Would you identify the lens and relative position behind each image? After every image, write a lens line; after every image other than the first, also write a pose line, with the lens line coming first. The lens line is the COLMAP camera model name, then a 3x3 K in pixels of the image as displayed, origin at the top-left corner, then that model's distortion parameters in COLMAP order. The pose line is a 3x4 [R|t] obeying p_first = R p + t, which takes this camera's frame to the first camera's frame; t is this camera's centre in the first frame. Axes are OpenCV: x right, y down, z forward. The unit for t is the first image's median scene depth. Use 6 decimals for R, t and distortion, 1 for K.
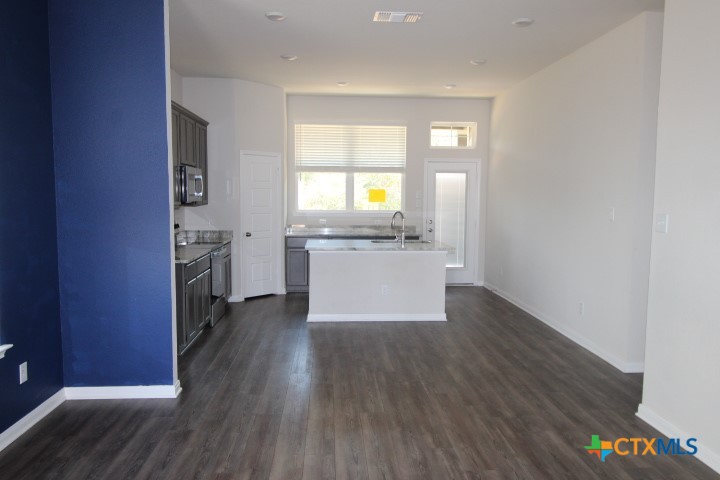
lens RADIAL K [[565.6, 0, 364.6], [0, 565.6, 240.7], [0, 0, 1]] dist [0.004045, 0.008386]
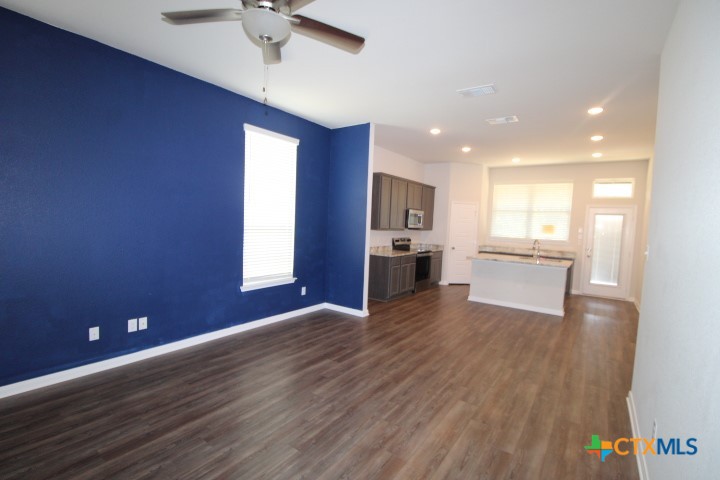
lens RADIAL K [[332.0, 0, 360.2], [0, 332.0, 237.9], [0, 0, 1]] dist [-0.015624, -0.003177]
pose [[0.773922, 0.054825, -0.630904, 0.213832], [-0.087031, 0.996001, -0.020209, 0.003353], [0.627273, 0.070548, 0.775598, 0.003508]]
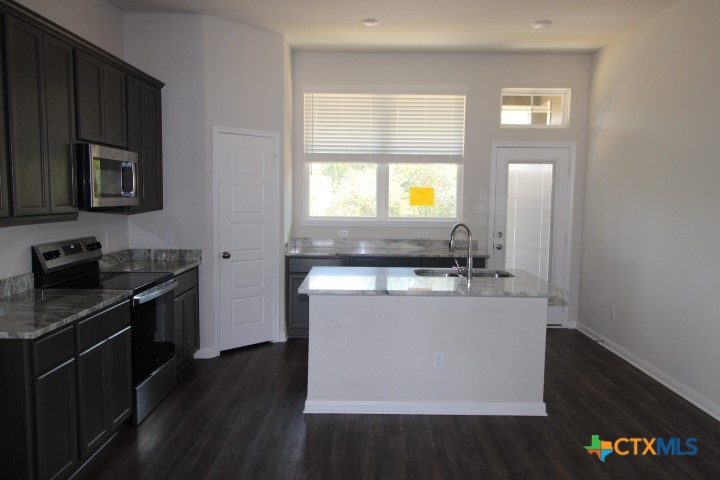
lens RADIAL K [[565.6, 0, 364.4], [0, 565.6, 245.9], [0, 0, 1]] dist [0.004045, 0.008386]
pose [[0.997777, 0.008172, -0.066137, -0.002128], [-0.007546, 0.999924, 0.009713, -0.028161], [0.066212, -0.009192, 0.997763, 0.338797]]
